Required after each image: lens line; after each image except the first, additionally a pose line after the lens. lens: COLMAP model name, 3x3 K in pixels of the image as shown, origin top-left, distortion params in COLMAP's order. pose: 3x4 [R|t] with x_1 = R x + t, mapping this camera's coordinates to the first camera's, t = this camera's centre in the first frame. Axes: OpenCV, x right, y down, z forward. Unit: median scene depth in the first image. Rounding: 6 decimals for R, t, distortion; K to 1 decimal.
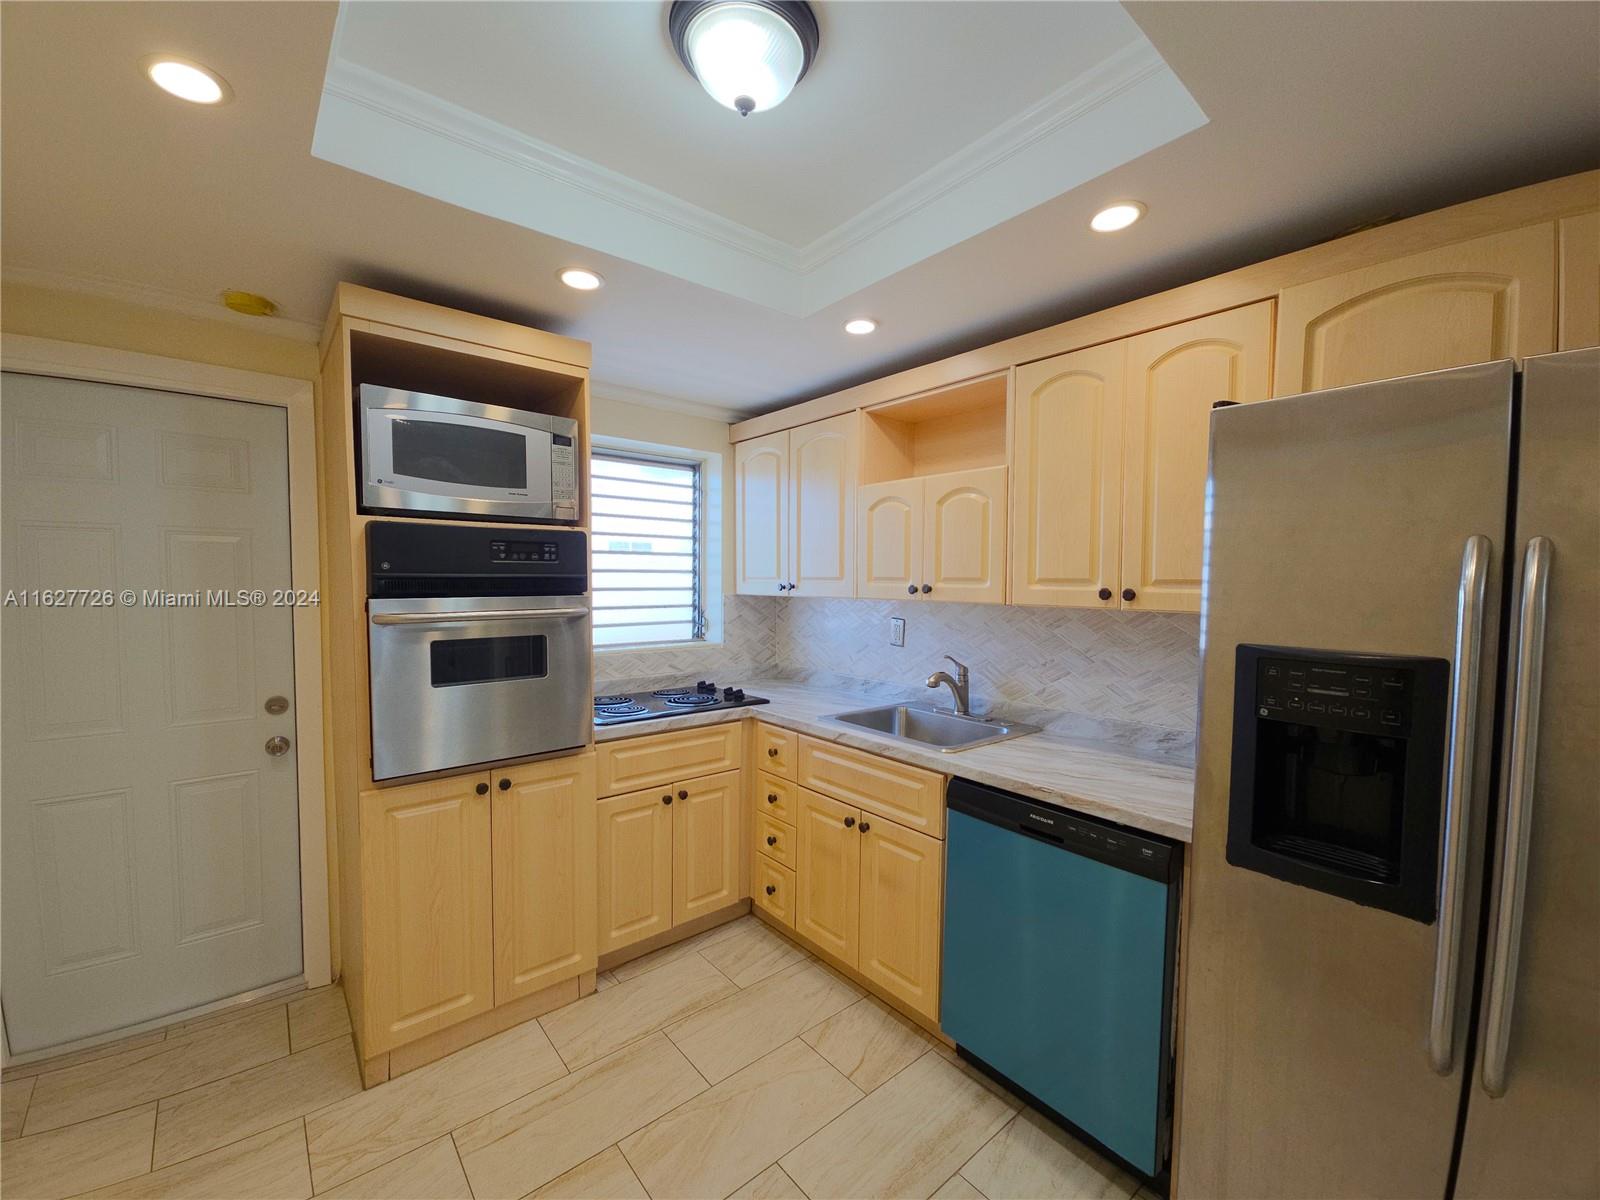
lens RADIAL K [[645.5, 0, 800.2], [0, 645.5, 606.8], [0, 0, 1]] dist [0.015975, -0.012939]
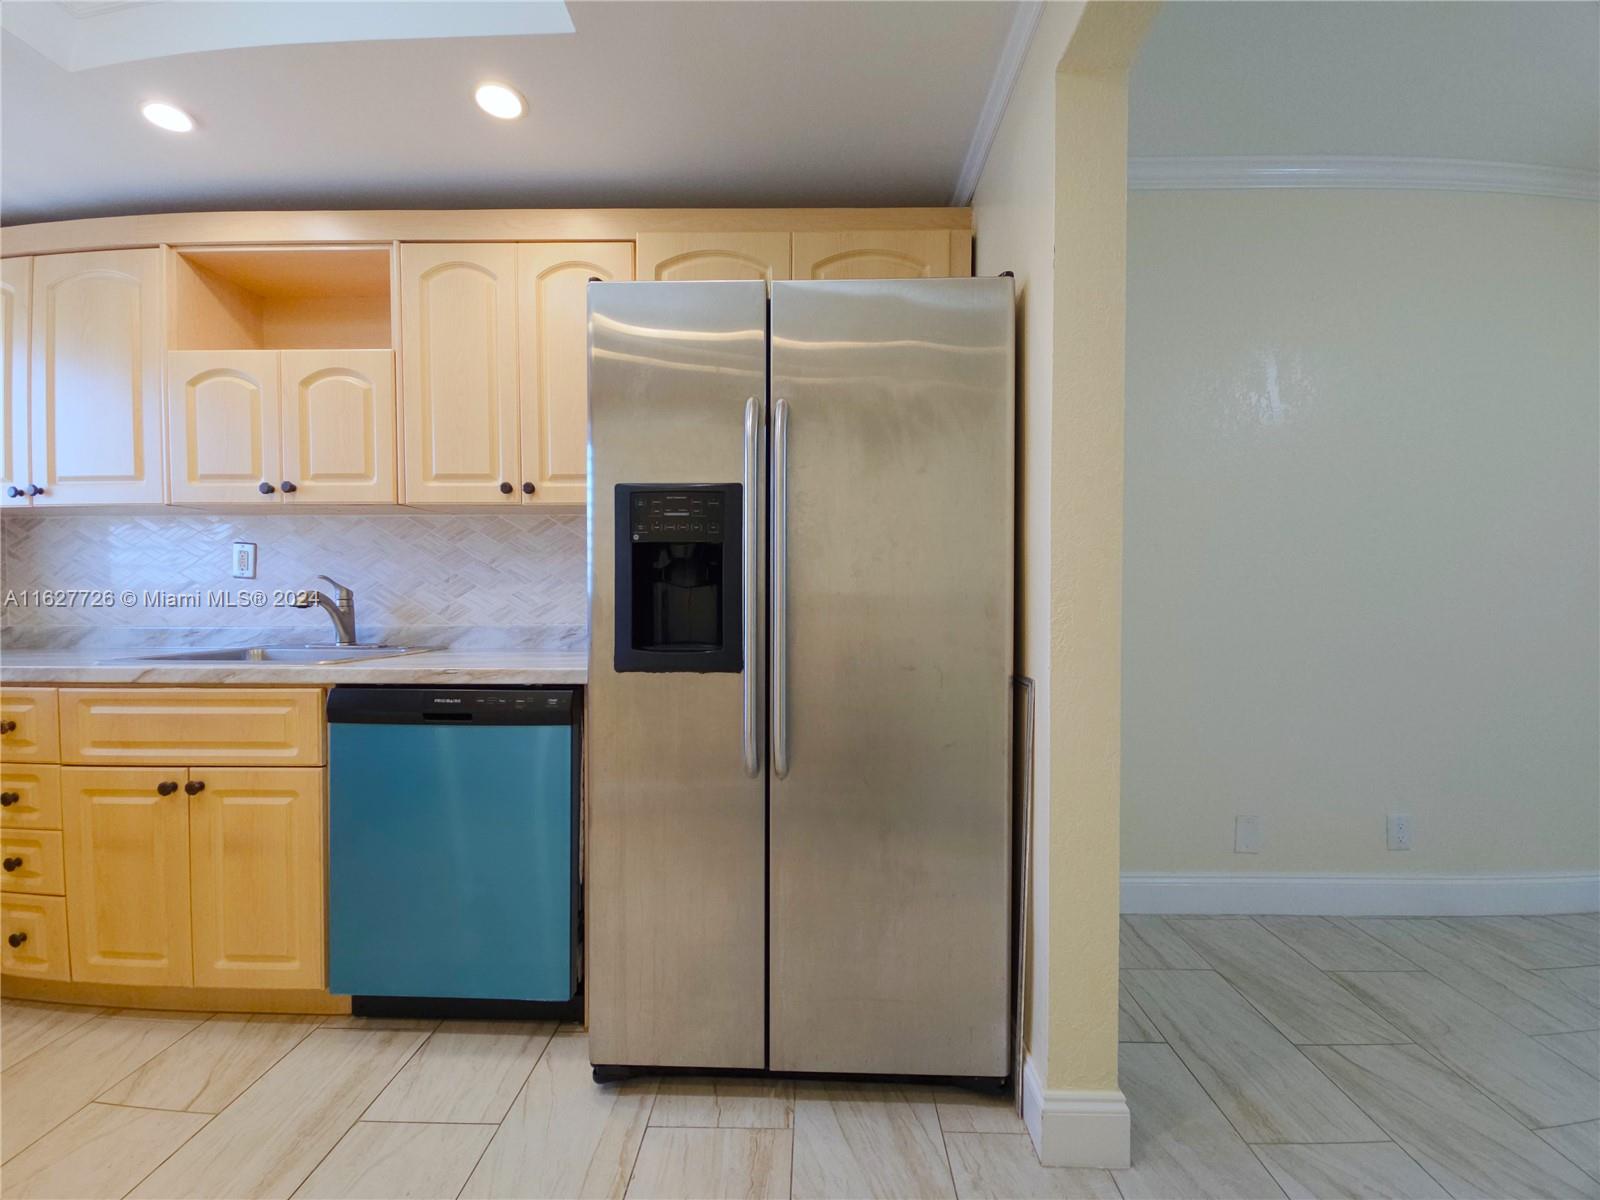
lens RADIAL K [[645.5, 0, 800.2], [0, 645.5, 606.8], [0, 0, 1]] dist [0.015975, -0.012939]
pose [[0.655272, -0.025930, 0.754948, -0.001368], [0.039220, 0.999231, 0.000279, 0.162012], [-0.754374, 0.029426, 0.655785, -0.012812]]
